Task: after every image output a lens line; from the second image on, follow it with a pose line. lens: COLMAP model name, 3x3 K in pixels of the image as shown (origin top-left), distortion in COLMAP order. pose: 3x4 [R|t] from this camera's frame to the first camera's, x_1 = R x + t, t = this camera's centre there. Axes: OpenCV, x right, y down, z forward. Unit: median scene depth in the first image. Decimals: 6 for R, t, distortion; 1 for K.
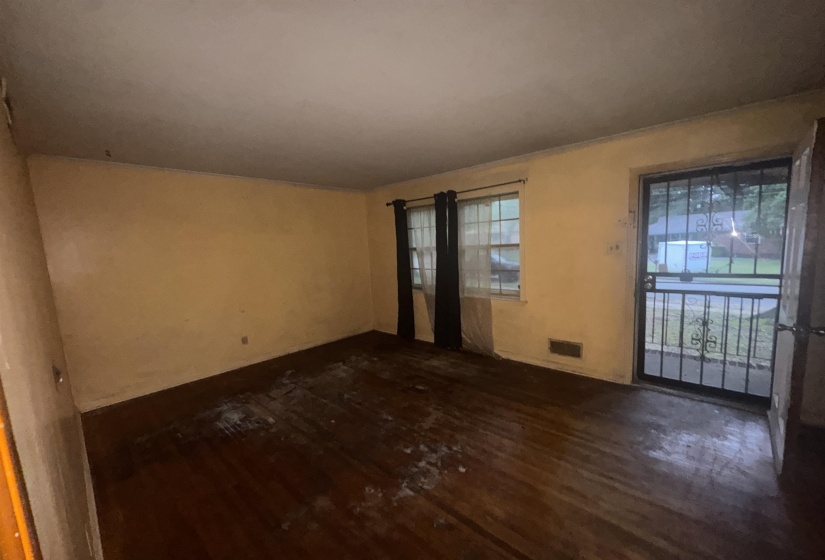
lens RADIAL K [[329.5, 0, 410.4], [0, 329.5, 293.7], [0, 0, 1]] dist [-0.001716, -0.000106]
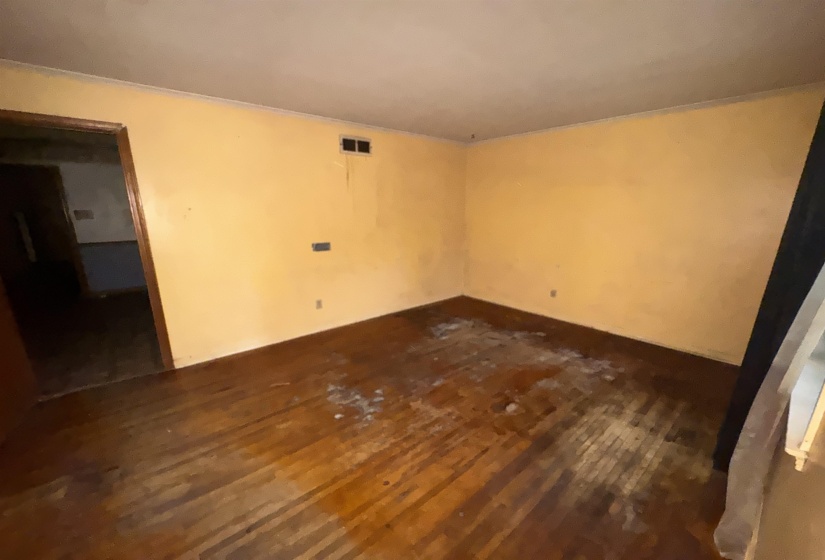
lens RADIAL K [[329.5, 0, 410.4], [0, 329.5, 293.7], [0, 0, 1]] dist [-0.001716, -0.000106]
pose [[-0.106119, 0.299251, -0.948255, 0.751434], [-0.142698, 0.939186, 0.312359, -0.165008], [0.984061, 0.168461, -0.056963, 0.875807]]
